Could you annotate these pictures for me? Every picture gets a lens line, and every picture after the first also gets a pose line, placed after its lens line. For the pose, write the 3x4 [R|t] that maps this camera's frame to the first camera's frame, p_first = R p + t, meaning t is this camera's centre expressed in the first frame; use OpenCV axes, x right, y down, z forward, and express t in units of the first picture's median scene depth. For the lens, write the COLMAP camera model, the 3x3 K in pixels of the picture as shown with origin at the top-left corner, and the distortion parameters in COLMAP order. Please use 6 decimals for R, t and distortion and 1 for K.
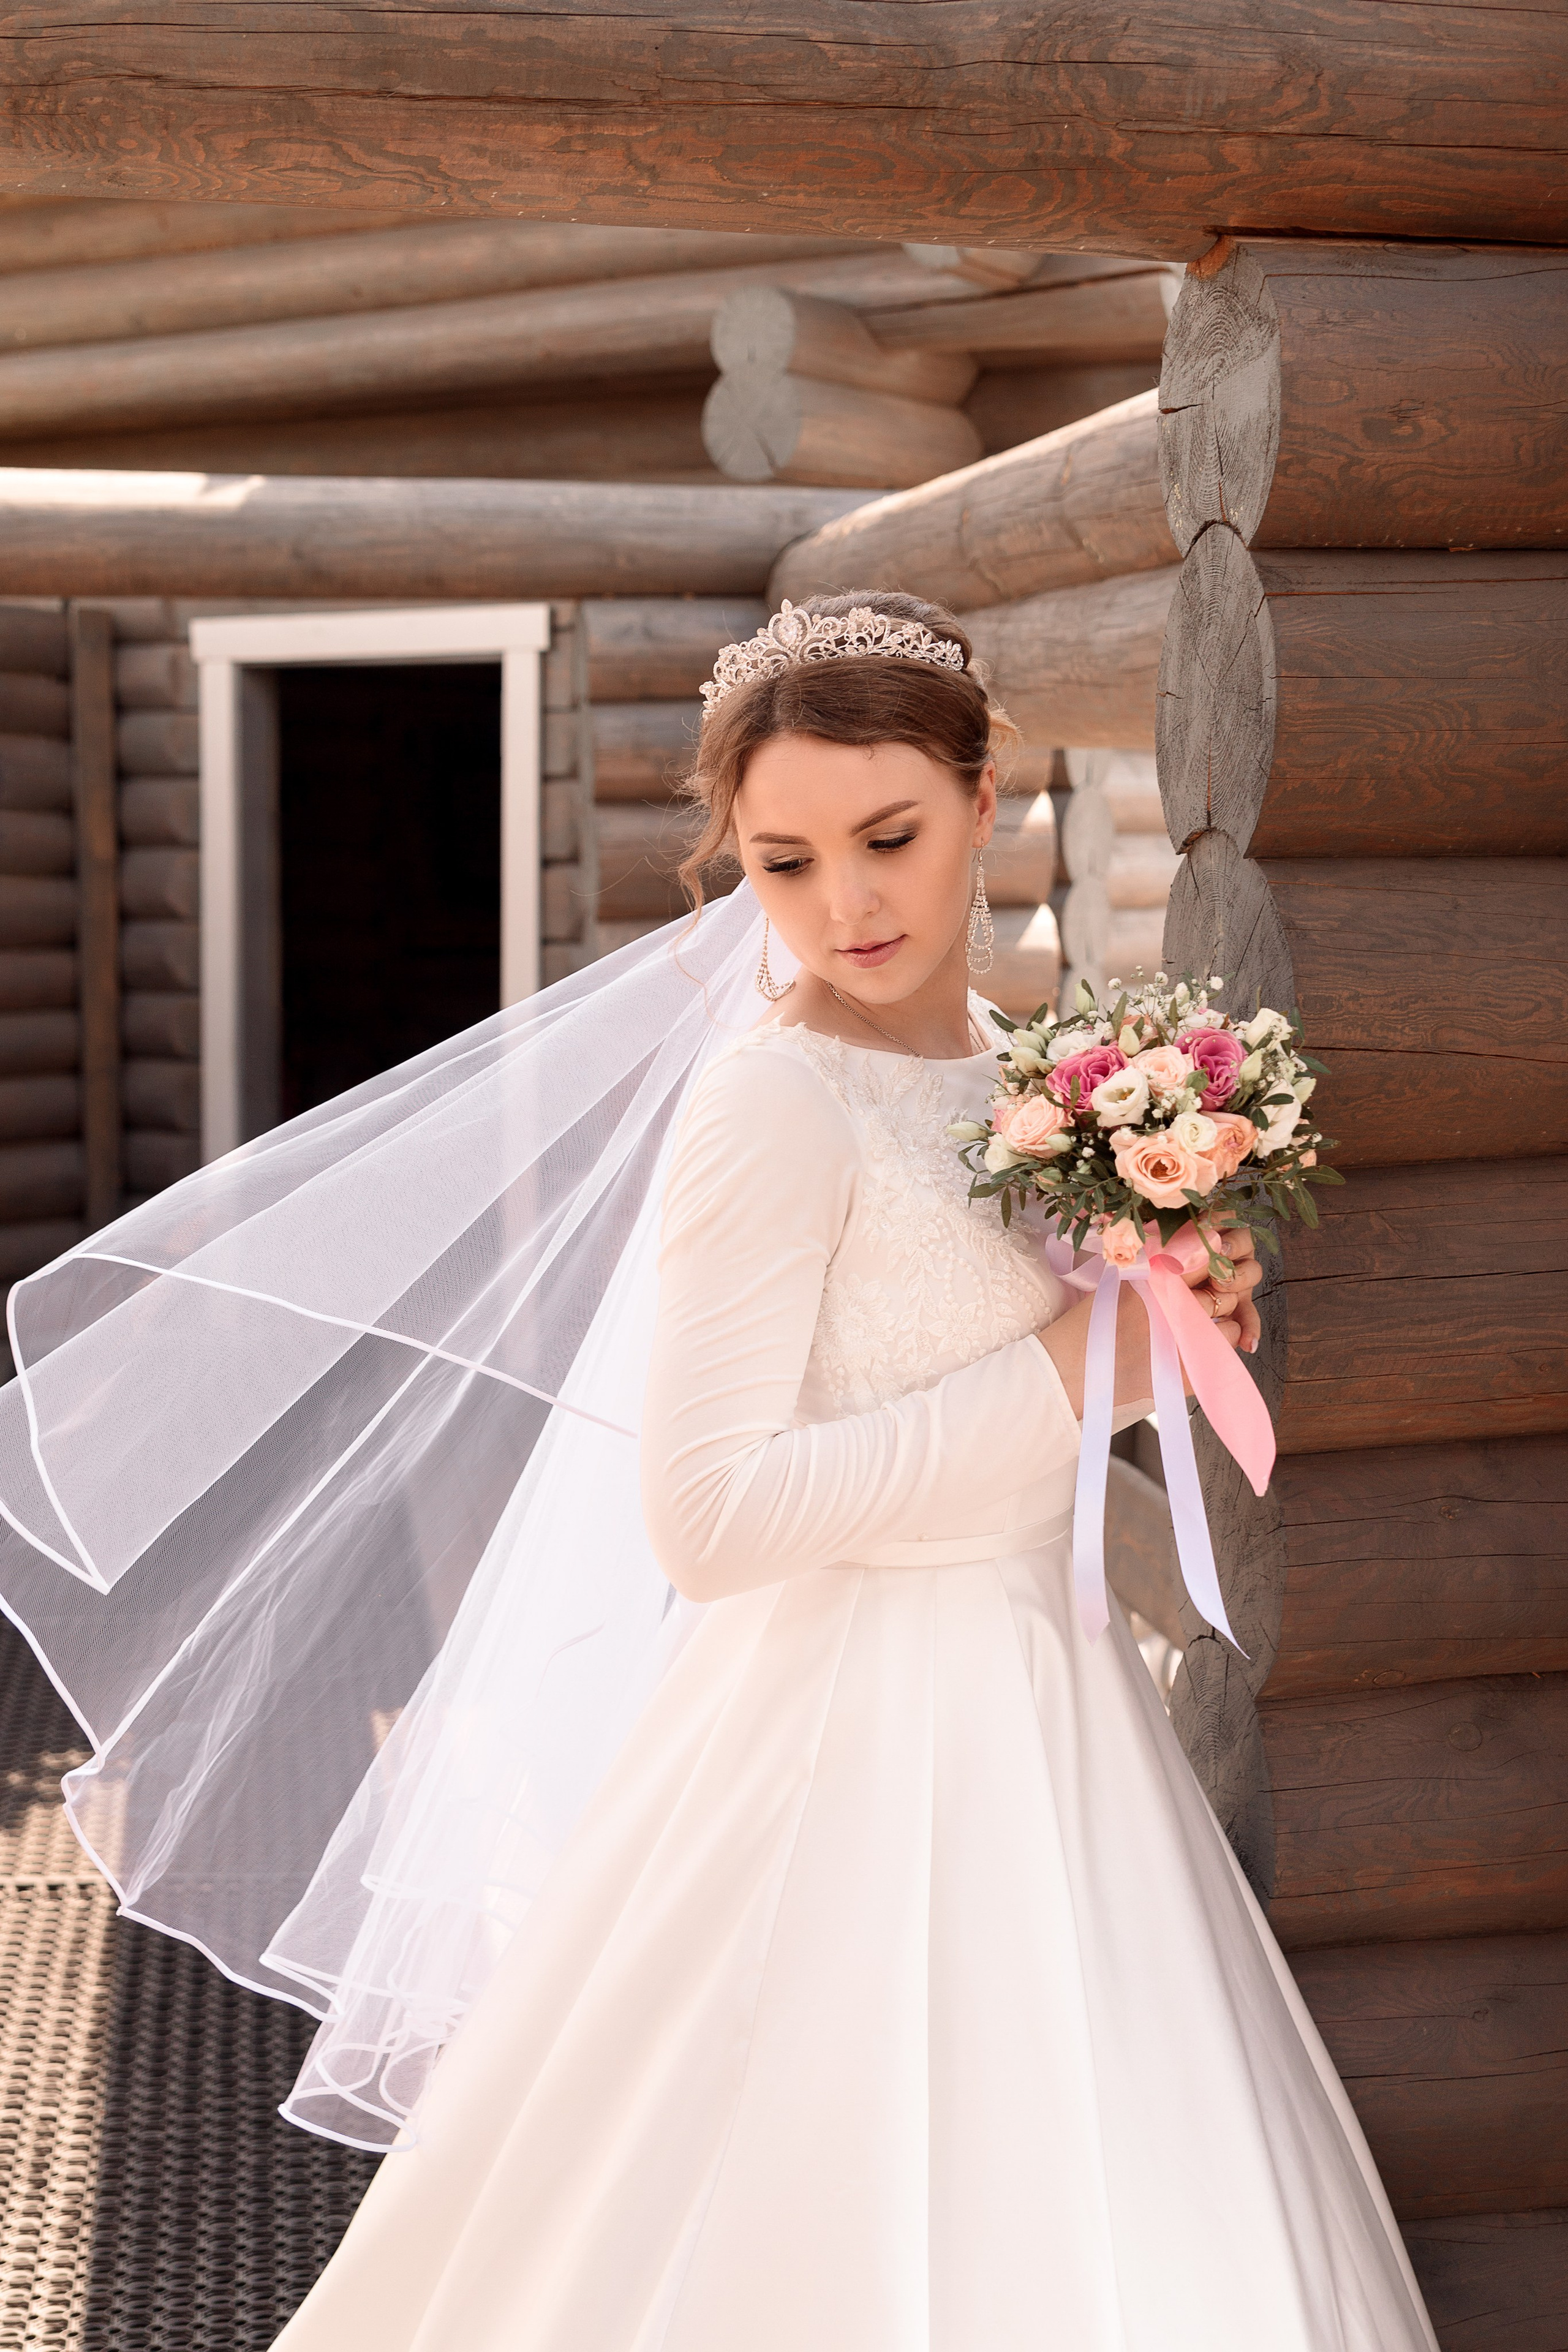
lens RADIAL K [[2813.3, 0, 784.7], [0, 2813.3, 1101.4], [0, 0, 1]] dist [0.003905, -0.021012]
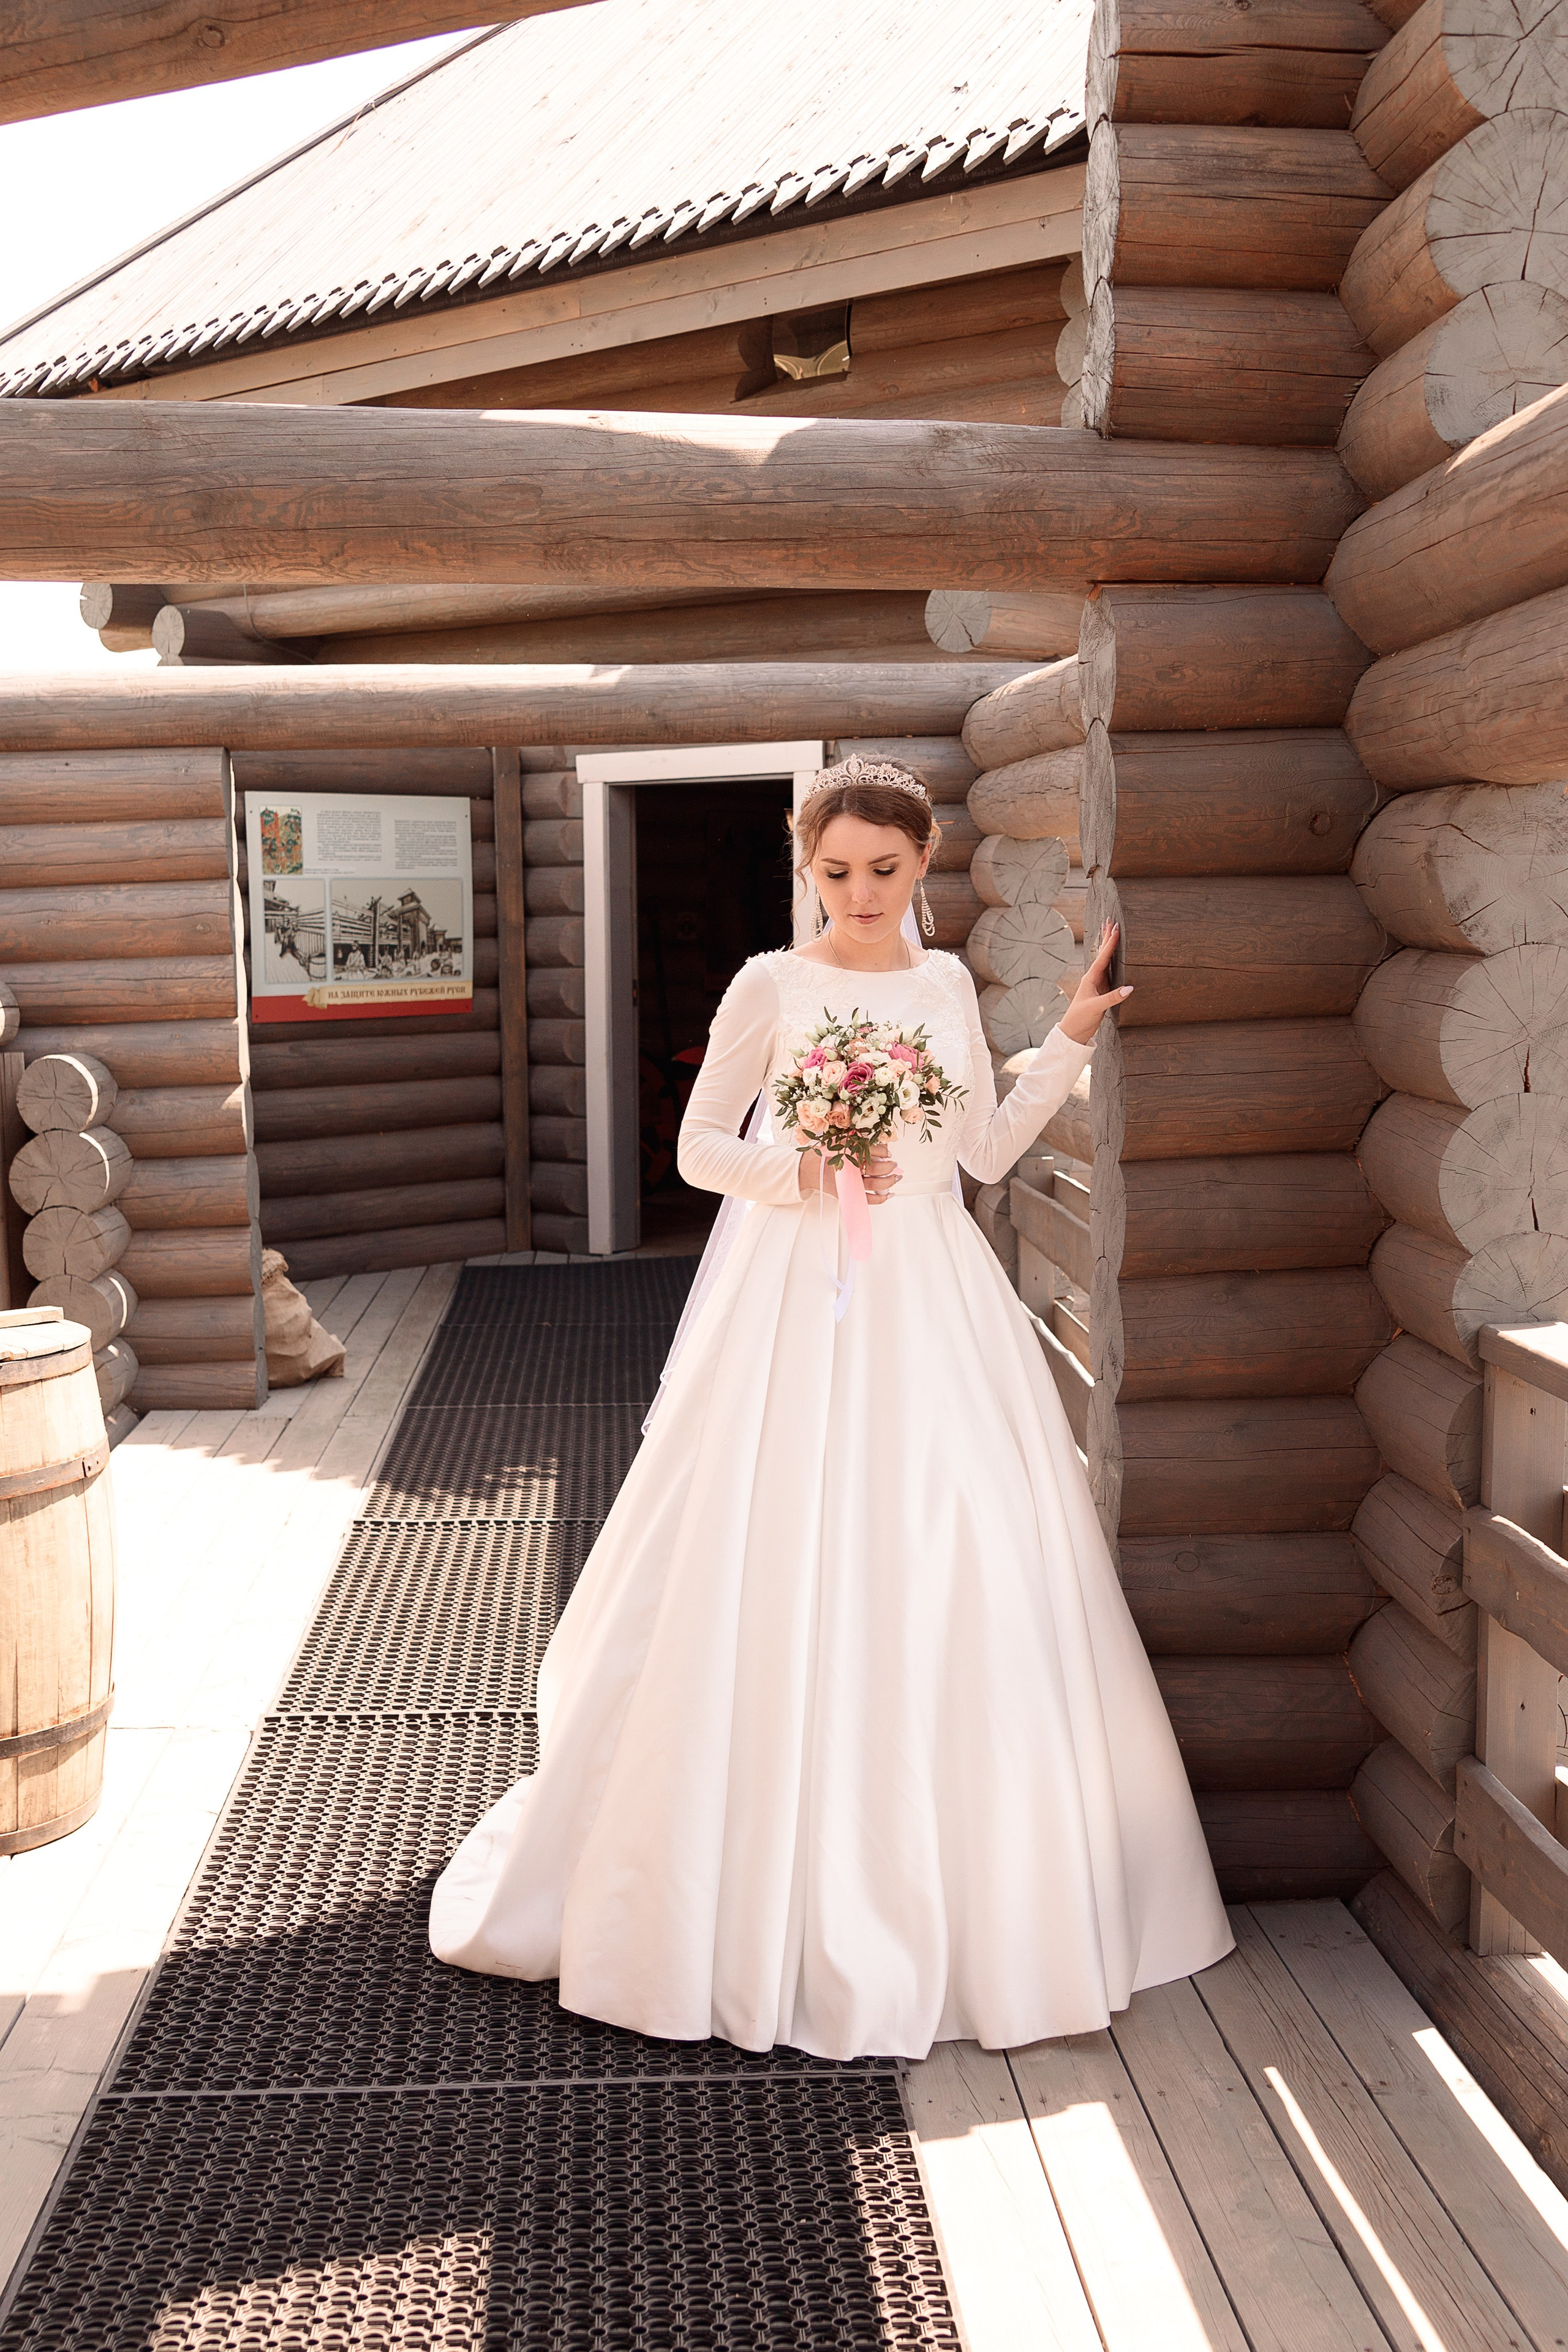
lens RADIAL K [[2060.3, 0, 784.0], [0, 2060.3, 1176.0], [0, 0, 1]] dist [-0.011292, -0.001034]
pose [[0.994343, 0.000707, -0.106218, 0.086571], [0.003193, 0.999327, 0.036544, 0.082094], [0.106173, -0.036677, 0.993671, -0.587822]]
